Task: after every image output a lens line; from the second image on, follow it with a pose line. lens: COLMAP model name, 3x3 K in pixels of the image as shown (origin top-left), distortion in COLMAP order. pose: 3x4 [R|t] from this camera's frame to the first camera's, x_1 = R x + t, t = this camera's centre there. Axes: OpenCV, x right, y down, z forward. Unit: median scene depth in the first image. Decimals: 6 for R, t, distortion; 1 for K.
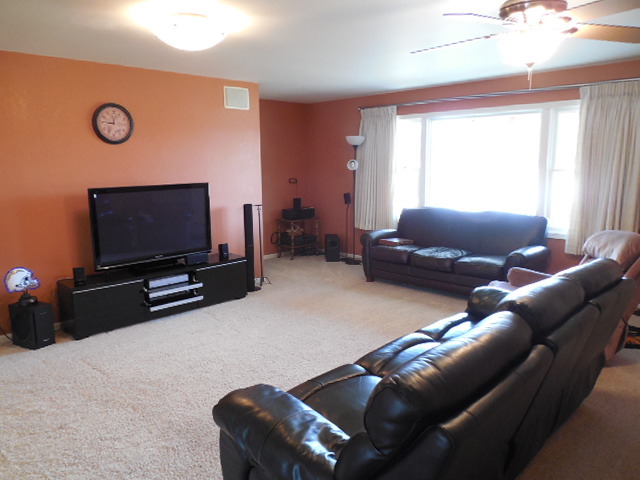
lens RADIAL K [[483.1, 0, 327.0], [0, 483.1, 242.3], [0, 0, 1]] dist [0.001145, -0.003606]
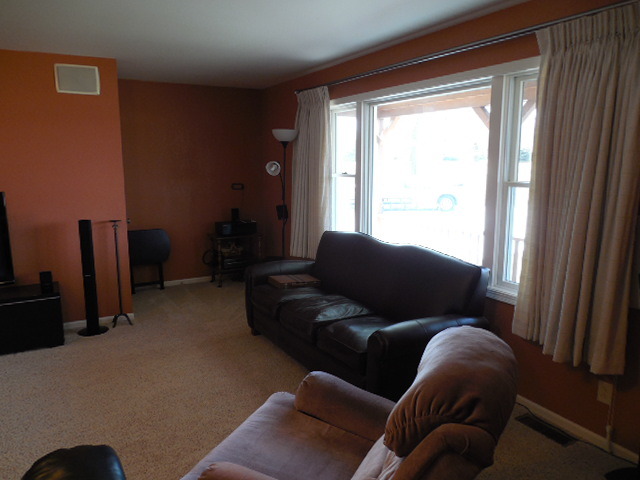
lens RADIAL K [[483.1, 0, 319.4], [0, 483.1, 238.6], [0, 0, 1]] dist [0.001145, -0.003606]
pose [[0.962932, 0.051505, -0.264783, 0.366653], [-0.052040, 0.998632, 0.005001, -0.068791], [0.264678, 0.008964, 0.964295, 0.351136]]
